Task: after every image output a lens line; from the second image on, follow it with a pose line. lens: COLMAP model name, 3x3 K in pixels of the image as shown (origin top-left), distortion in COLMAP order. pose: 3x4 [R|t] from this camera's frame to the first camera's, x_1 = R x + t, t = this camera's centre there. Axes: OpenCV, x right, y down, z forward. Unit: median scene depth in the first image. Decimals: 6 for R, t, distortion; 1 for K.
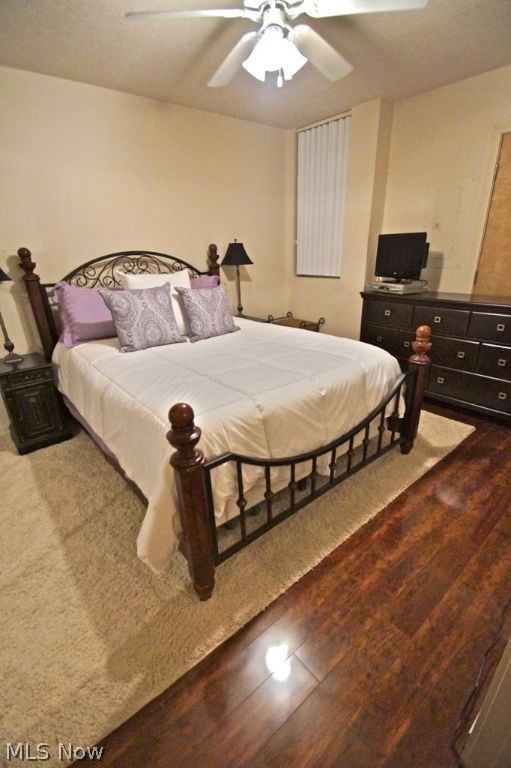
lens RADIAL K [[346.7, 0, 253.9], [0, 346.7, 383.1], [0, 0, 1]] dist [0.010944, -0.013928]
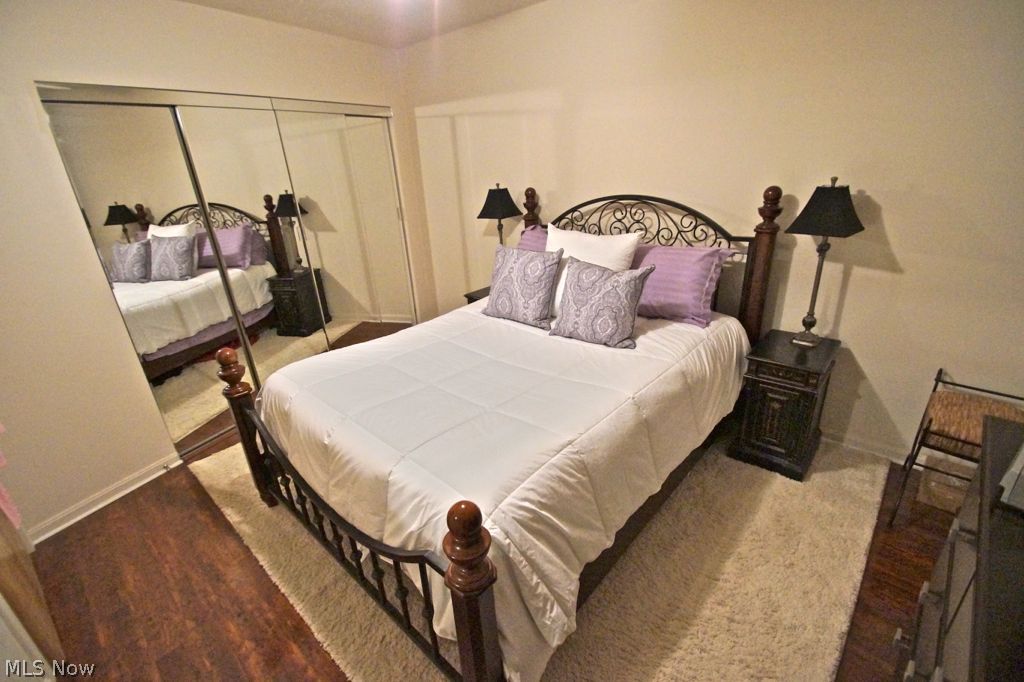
lens RADIAL K [[462.2, 0, 508.0], [0, 462.2, 348.3], [0, 0, 1]] dist [0.010944, -0.013928]
pose [[0.140128, 0.398588, -0.906362, 0.670633], [-0.313480, 0.886163, 0.341240, -0.379508], [0.939199, 0.236309, 0.249126, 0.663861]]
